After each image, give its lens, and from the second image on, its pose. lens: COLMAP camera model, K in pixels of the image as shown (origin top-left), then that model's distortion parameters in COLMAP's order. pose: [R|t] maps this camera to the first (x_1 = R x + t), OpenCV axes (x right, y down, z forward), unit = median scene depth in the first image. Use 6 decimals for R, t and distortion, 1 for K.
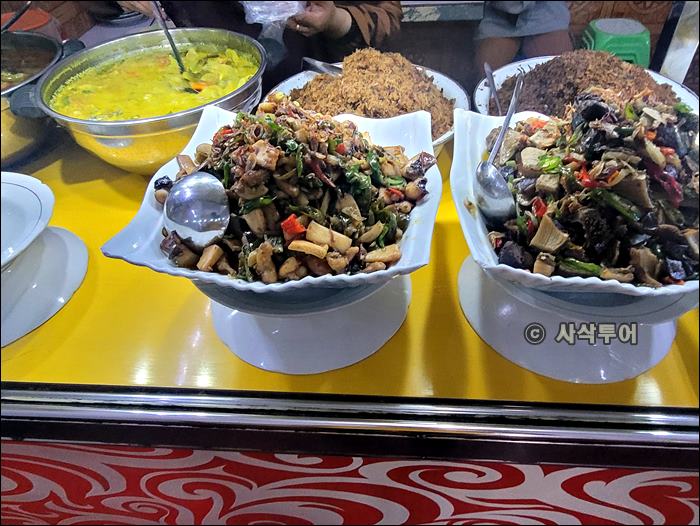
lens RADIAL K [[511.3, 0, 353.3], [0, 511.3, 265.3], [0, 0, 1]] dist [0.000693, -0.003904]
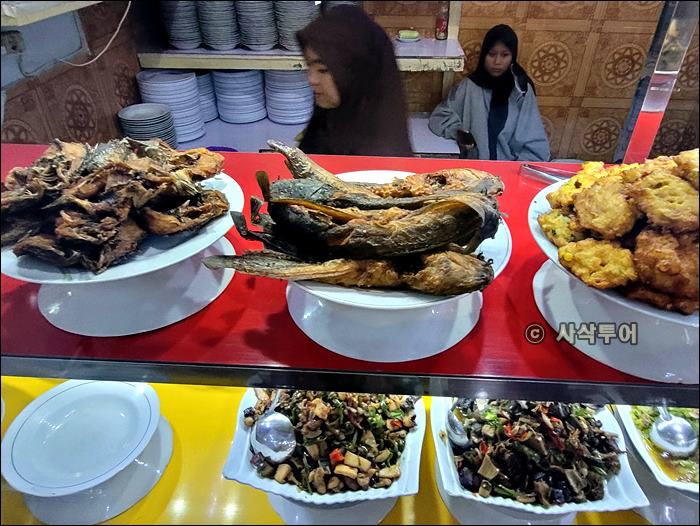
lens RADIAL K [[511.3, 0, 355.4], [0, 511.3, 258.7], [0, 0, 1]] dist [0.000693, -0.003904]
pose [[0.998423, 0.035433, 0.043553, -0.148753], [-0.028959, 0.989557, -0.141202, -0.468205], [-0.048101, 0.139718, 0.989022, -0.716093]]
